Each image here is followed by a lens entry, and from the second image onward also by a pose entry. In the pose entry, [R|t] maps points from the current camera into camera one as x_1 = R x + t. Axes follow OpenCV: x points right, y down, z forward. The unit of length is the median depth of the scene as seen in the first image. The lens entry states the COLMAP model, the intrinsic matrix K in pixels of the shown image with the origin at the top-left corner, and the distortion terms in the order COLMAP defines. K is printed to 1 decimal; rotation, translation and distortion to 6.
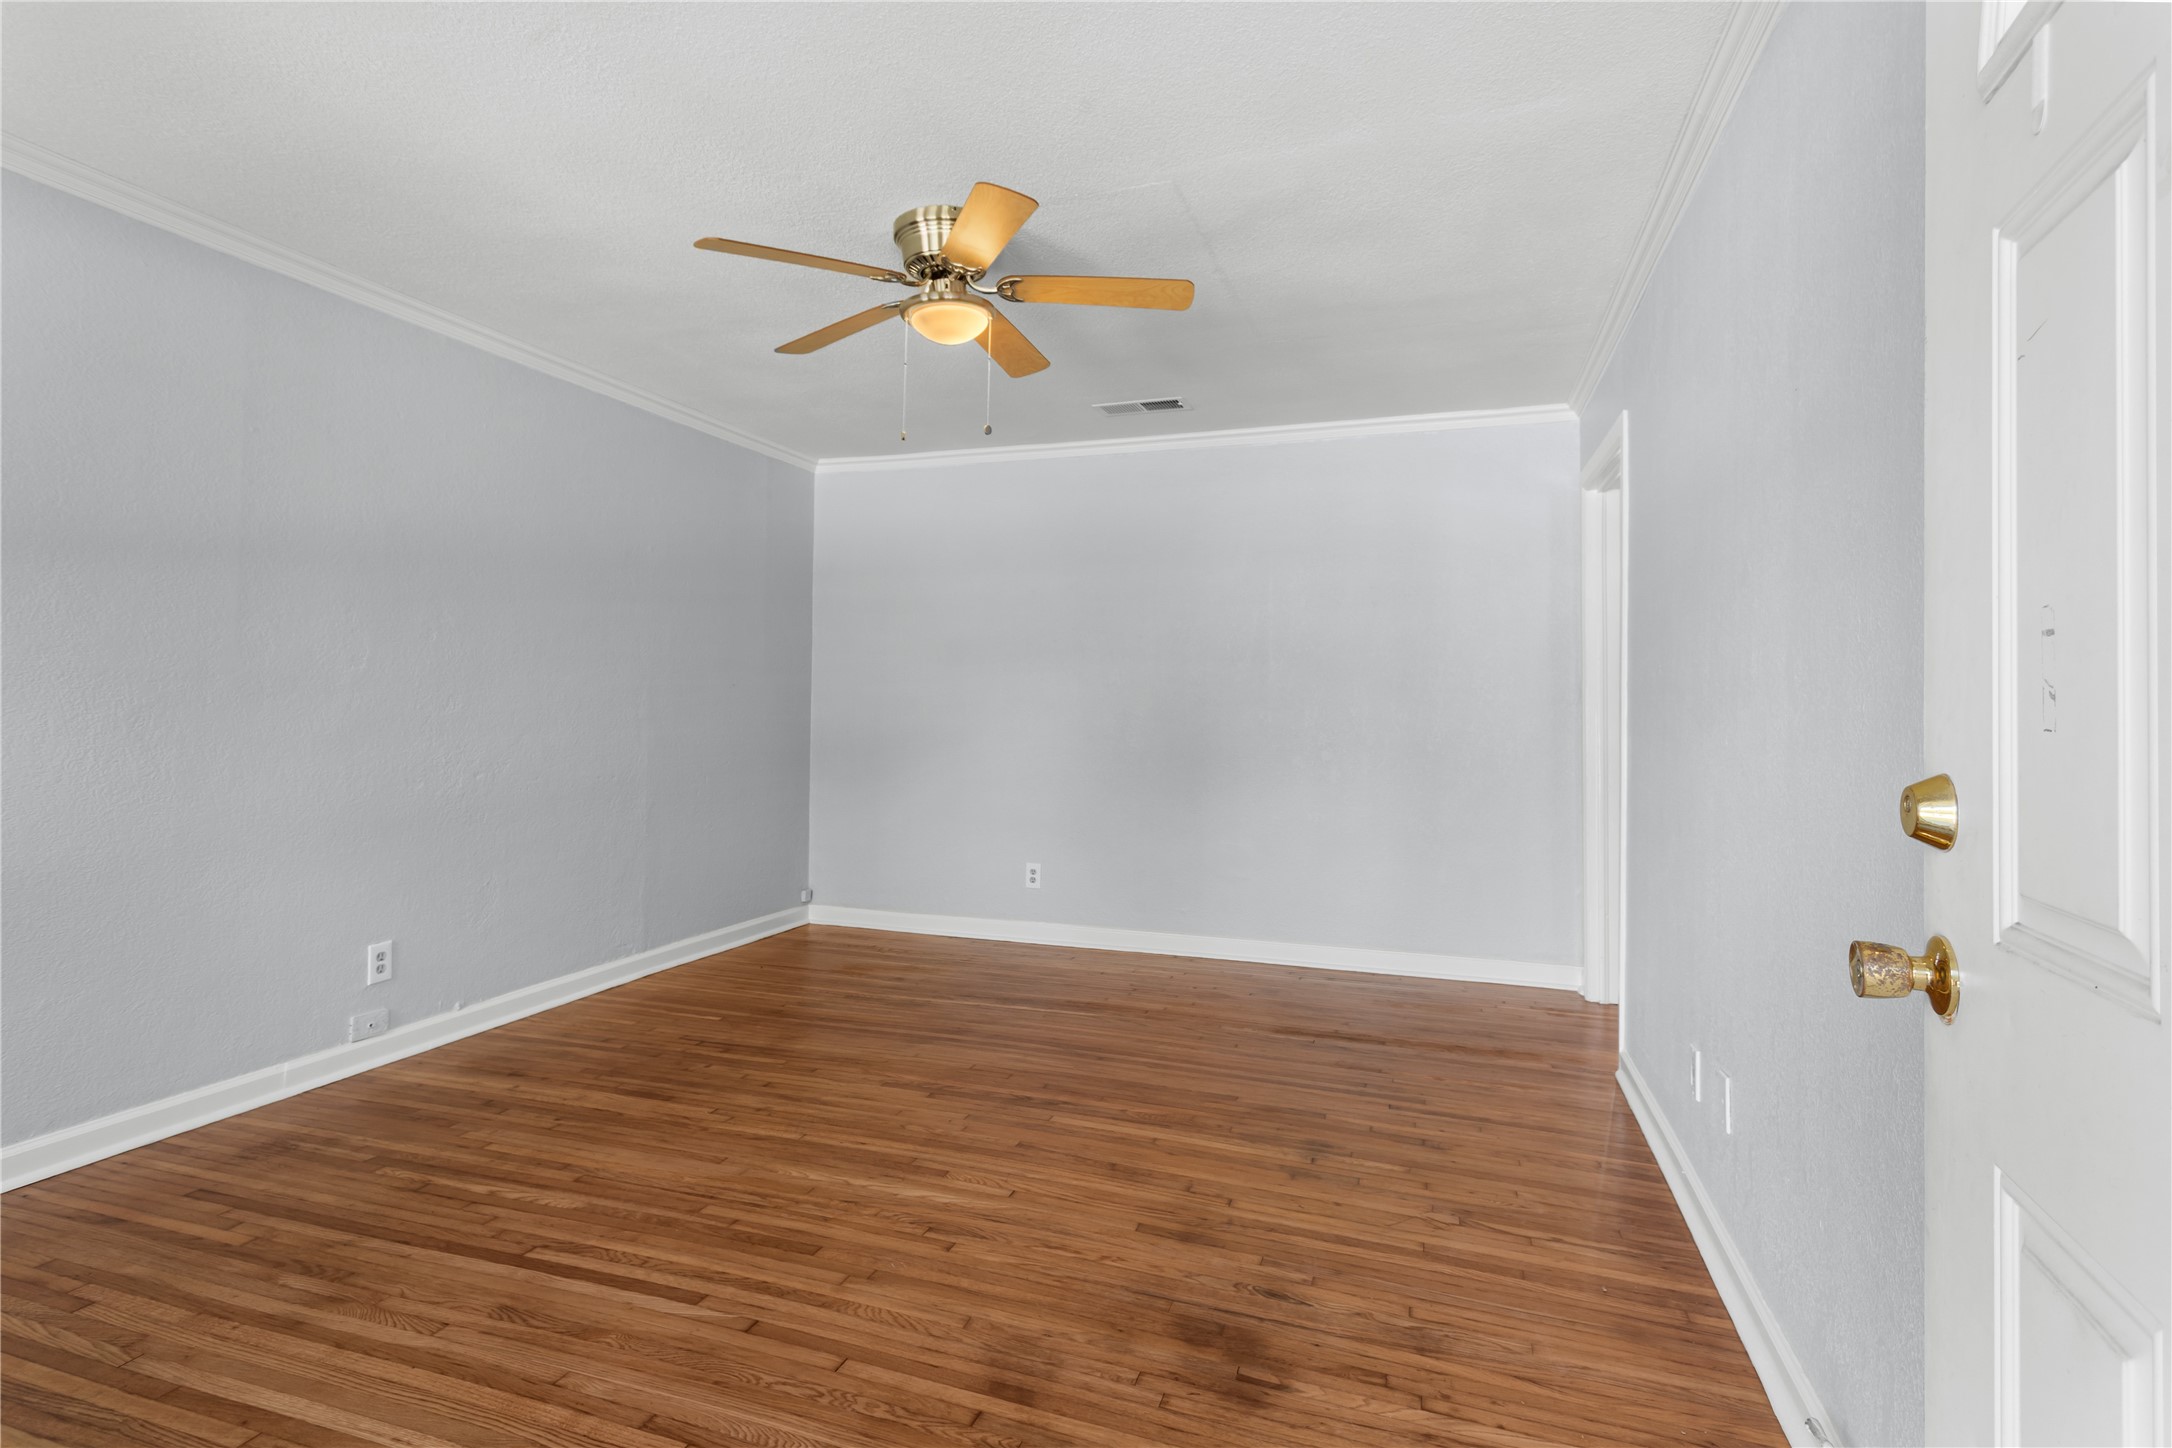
lens RADIAL K [[1056.7, 0, 1095.6], [0, 1056.7, 718.0], [0, 0, 1]] dist [-0.001794, 0.000804]
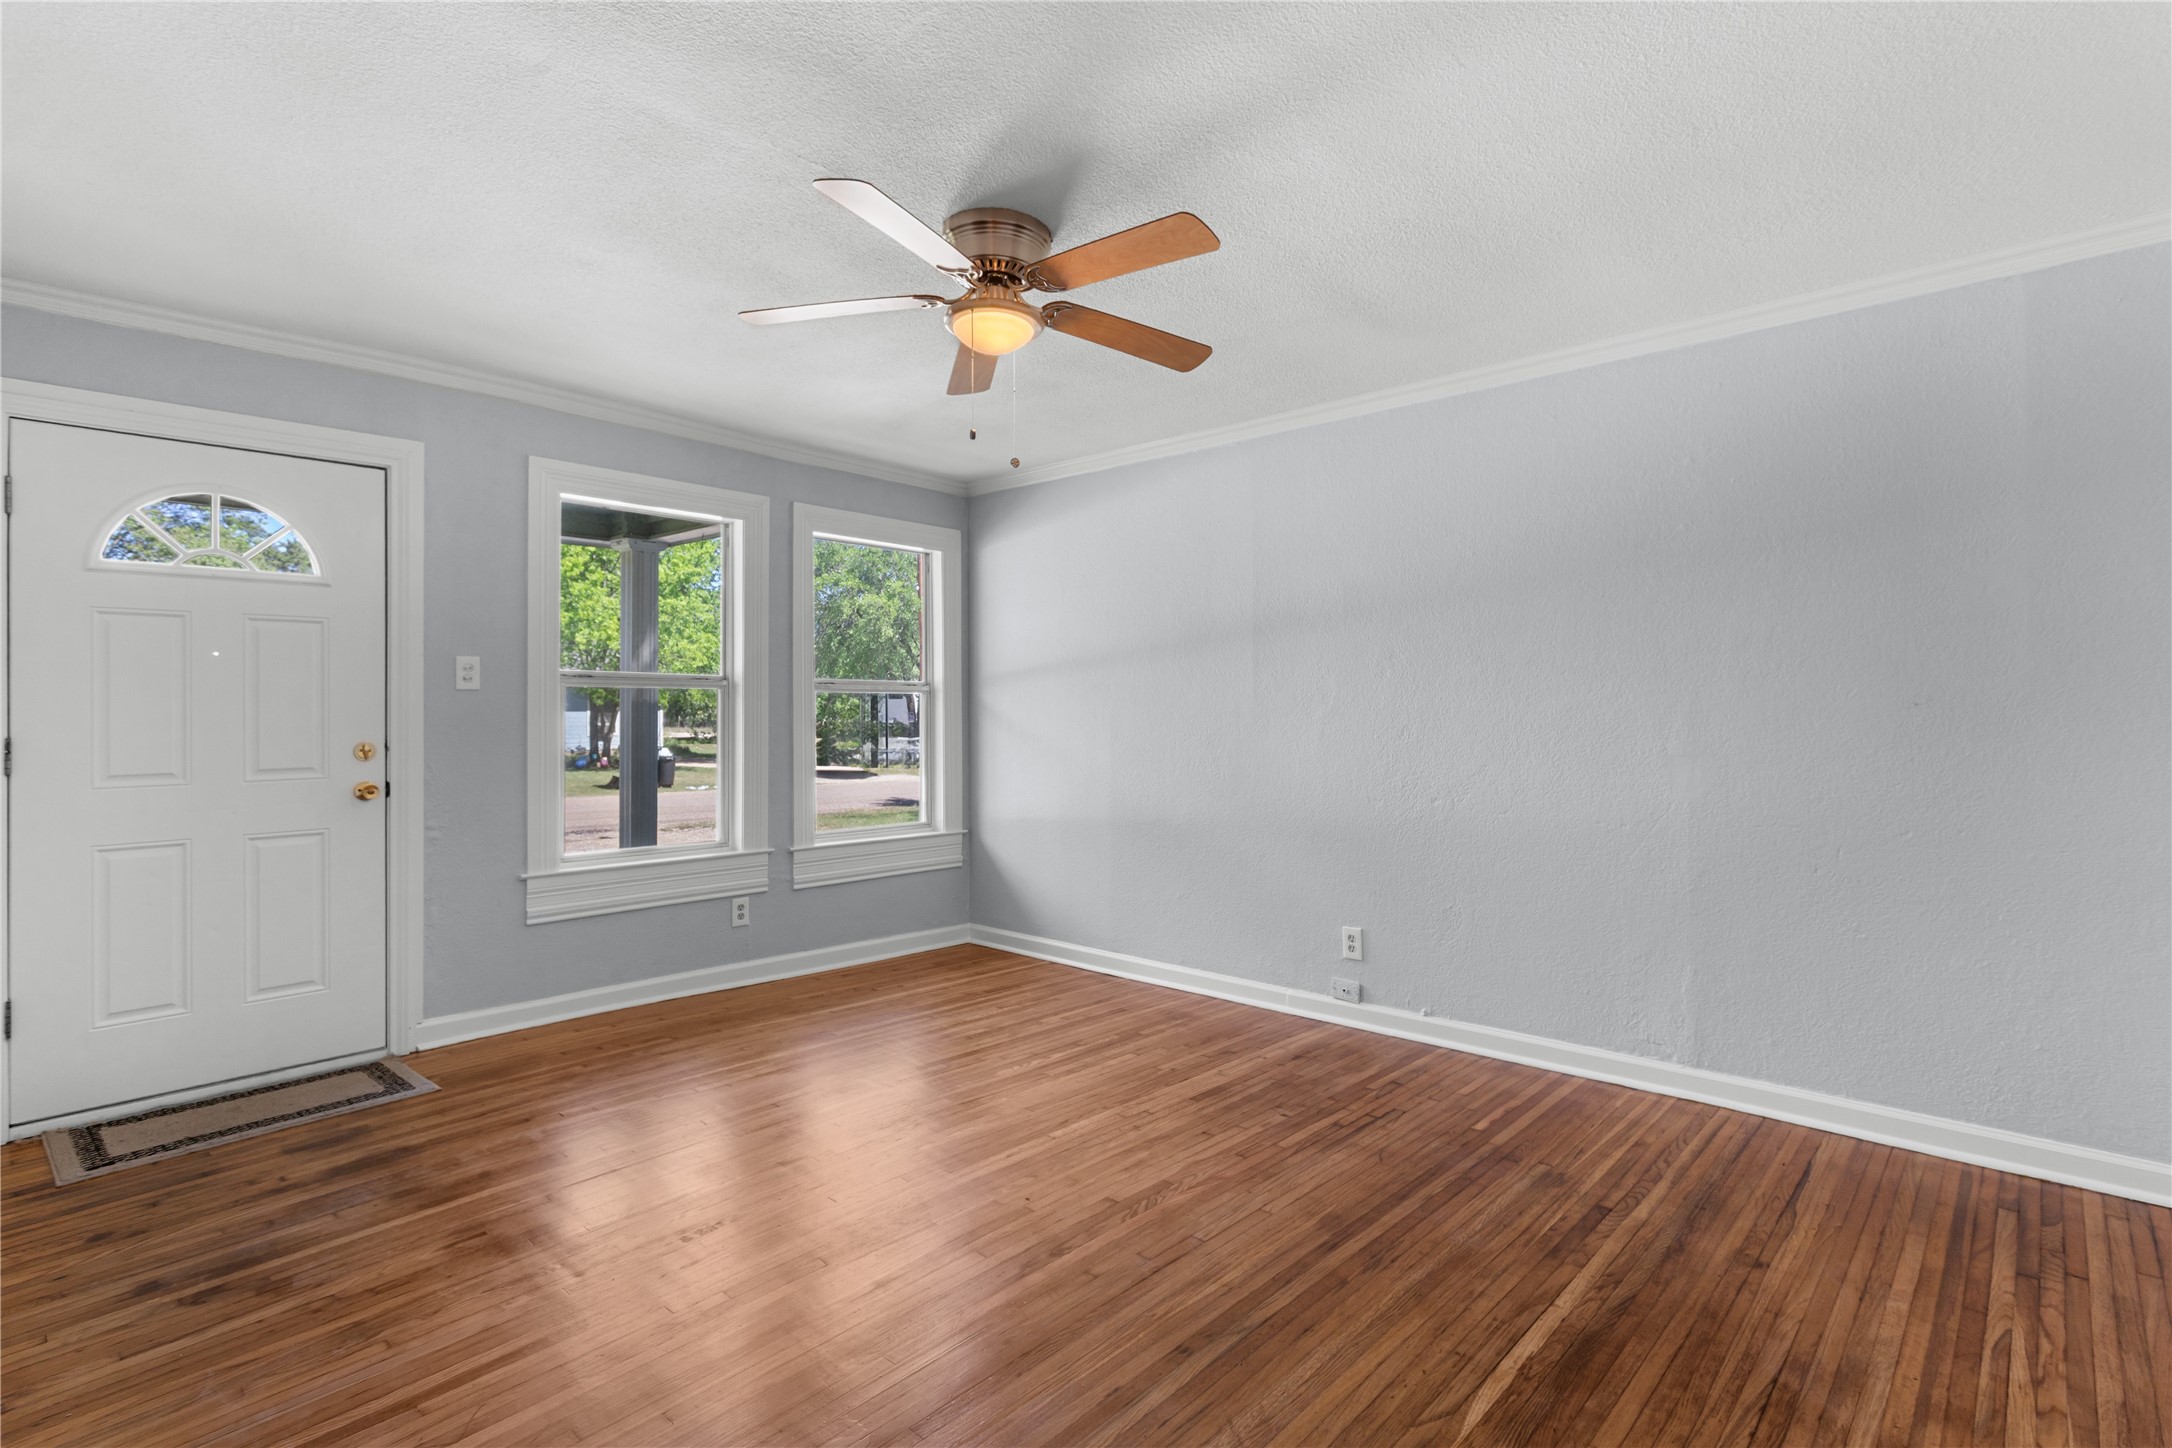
lens RADIAL K [[1056.7, 0, 1099.6], [0, 1056.7, 715.1], [0, 0, 1]] dist [-0.001794, 0.000804]
pose [[-0.405419, -0.011918, -0.914053, 0.636341], [-0.012835, 0.999891, -0.007344, -0.024604], [0.914041, 0.008755, -0.405527, 1.355784]]
